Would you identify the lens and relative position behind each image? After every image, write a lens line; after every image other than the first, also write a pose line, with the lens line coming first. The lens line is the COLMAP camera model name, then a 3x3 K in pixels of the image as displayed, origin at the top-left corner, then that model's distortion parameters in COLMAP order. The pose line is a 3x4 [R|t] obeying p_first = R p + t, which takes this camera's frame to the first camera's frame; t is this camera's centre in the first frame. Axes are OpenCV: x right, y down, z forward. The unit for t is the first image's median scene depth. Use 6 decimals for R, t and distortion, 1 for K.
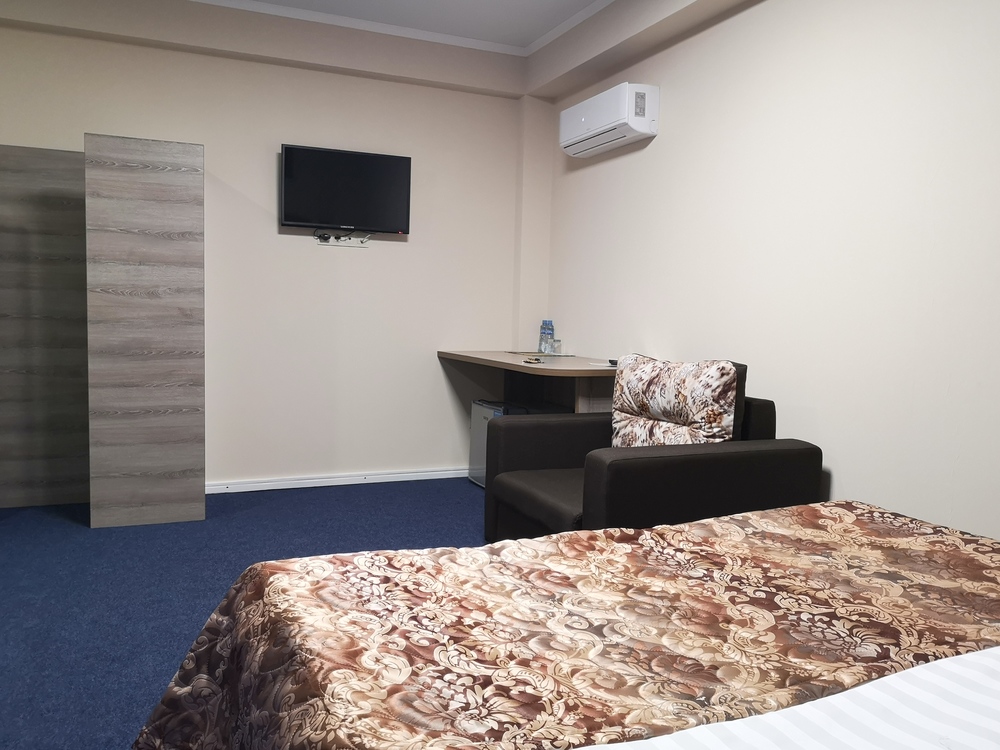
lens RADIAL K [[796.7, 0, 491.2], [0, 796.7, 375.1], [0, 0, 1]] dist [0.037939, -0.072444]
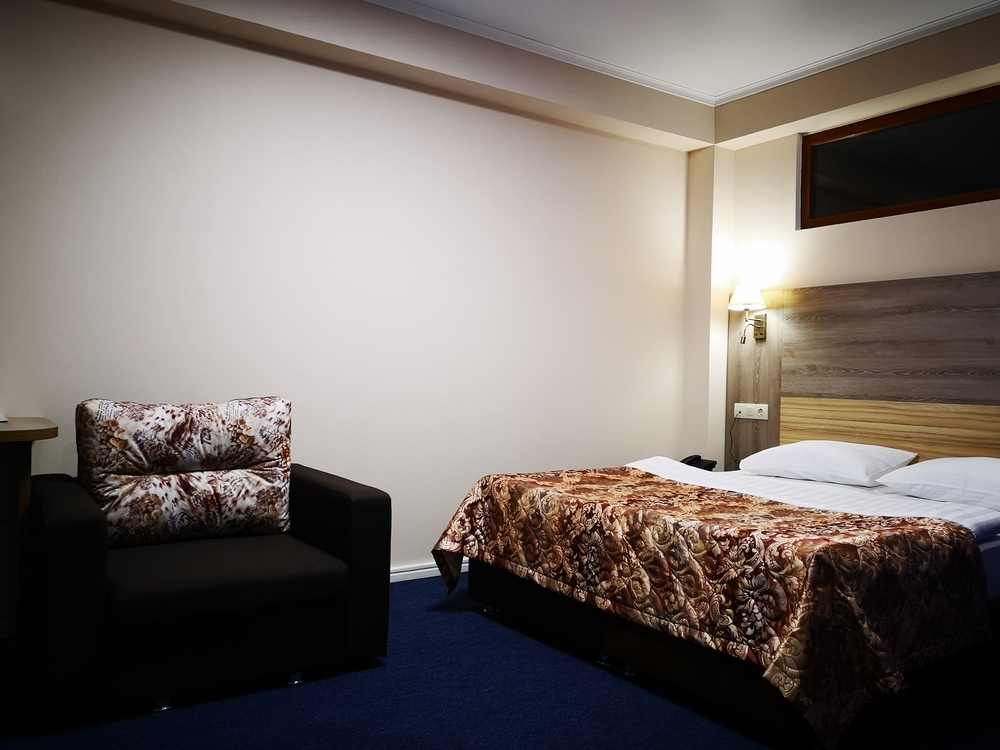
lens RADIAL K [[796.7, 0, 491.2], [0, 796.7, 375.1], [0, 0, 1]] dist [0.037939, -0.072444]
pose [[-0.178980, -0.023289, 0.983577, -0.627084], [0.054928, 0.997924, 0.033624, -0.053313], [-0.982318, 0.060044, -0.177329, 0.732994]]
